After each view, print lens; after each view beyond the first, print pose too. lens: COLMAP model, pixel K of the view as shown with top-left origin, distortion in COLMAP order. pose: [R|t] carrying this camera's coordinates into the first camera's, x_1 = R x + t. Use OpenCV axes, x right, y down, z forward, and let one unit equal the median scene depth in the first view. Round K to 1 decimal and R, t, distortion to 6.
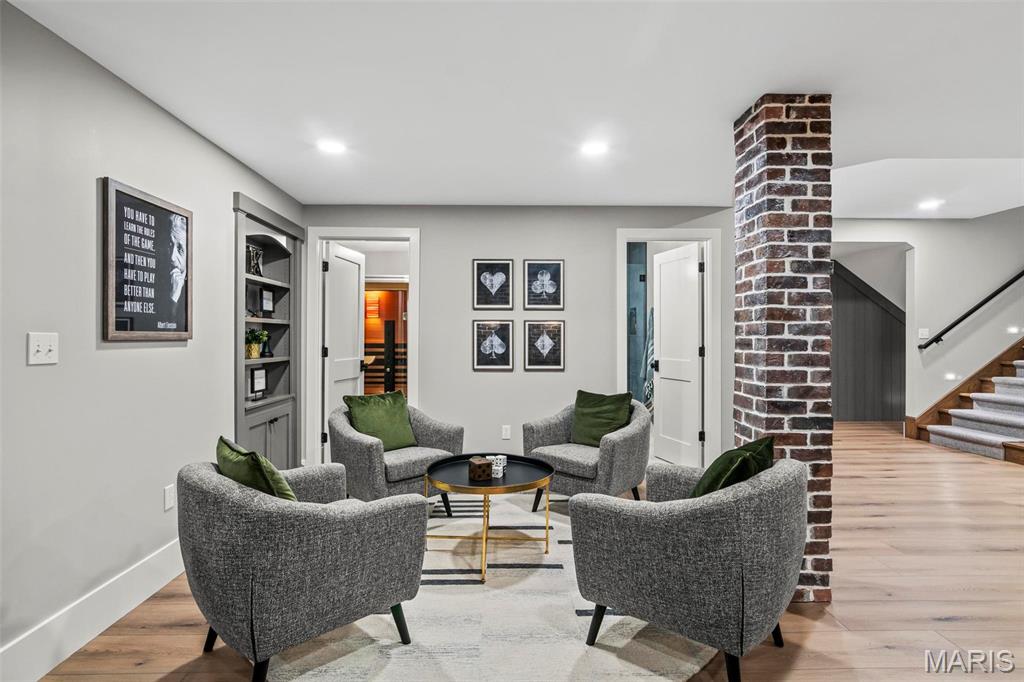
lens RADIAL K [[504.1, 0, 515.1], [0, 504.1, 340.0], [0, 0, 1]] dist [-0.016396, 0.011760]
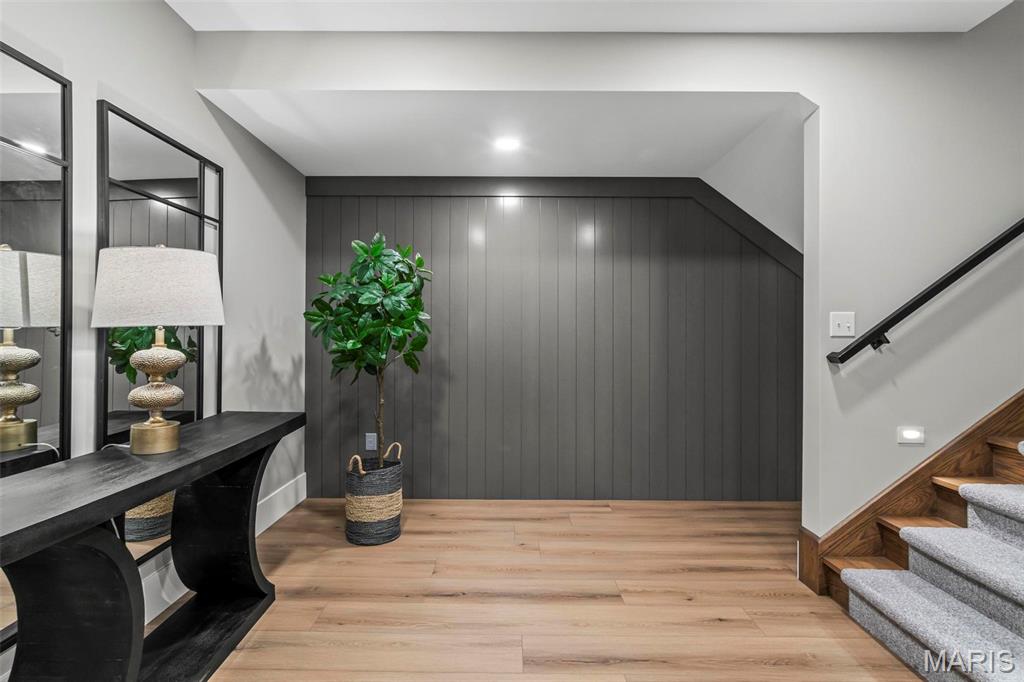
lens RADIAL K [[504.1, 0, 513.6], [0, 504.1, 333.1], [0, 0, 1]] dist [-0.016396, 0.011760]
pose [[0.999561, 0.001512, -0.029605, 0.571480], [-0.001406, 0.999992, 0.003611, -0.006895], [0.029610, -0.003567, 0.999555, 0.600936]]
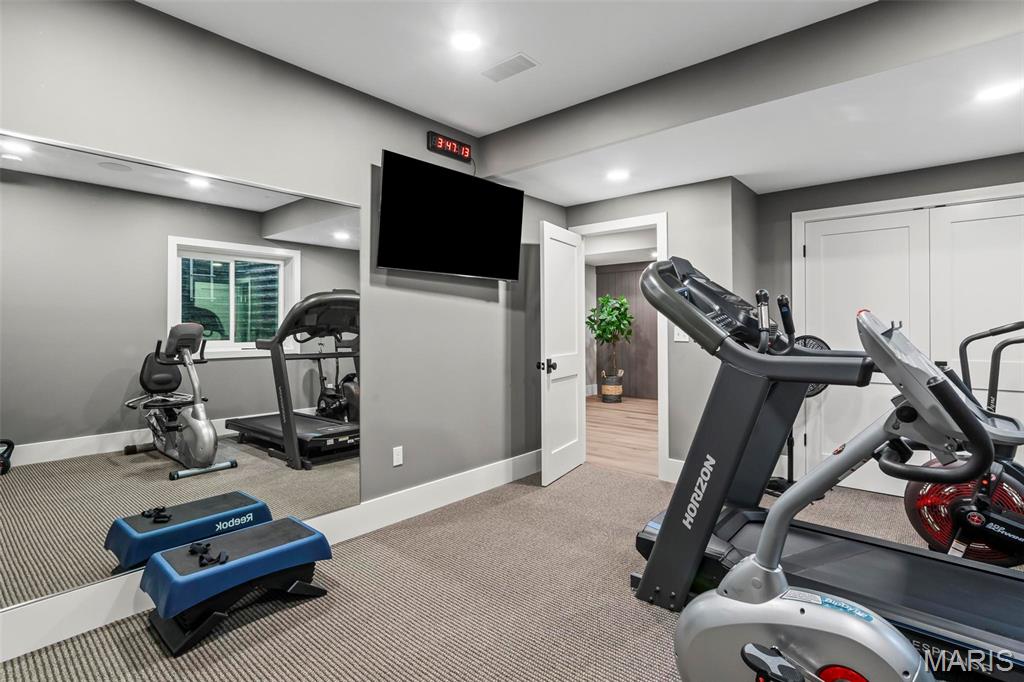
lens RADIAL K [[504.1, 0, 513.2], [0, 504.1, 333.5], [0, 0, 1]] dist [-0.016396, 0.011760]
pose [[0.752278, -0.004489, -0.658831, 1.147129], [0.012381, 0.999897, 0.007324, -0.003992], [0.658730, -0.013666, 0.752256, -0.145888]]
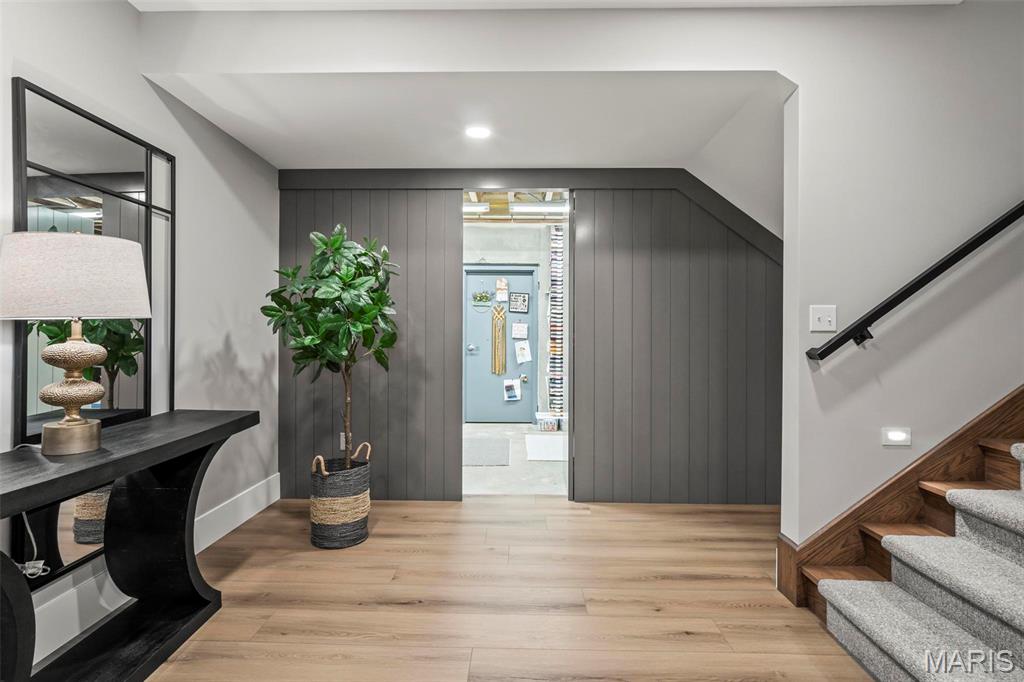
lens RADIAL K [[504.1, 0, 510.3], [0, 504.1, 334.7], [0, 0, 1]] dist [-0.016396, 0.011760]
pose [[0.998991, 0.001603, -0.044872, 0.604876], [-0.001271, 0.999972, 0.007434, -0.003099], [0.044883, -0.007369, 0.998965, 0.623246]]
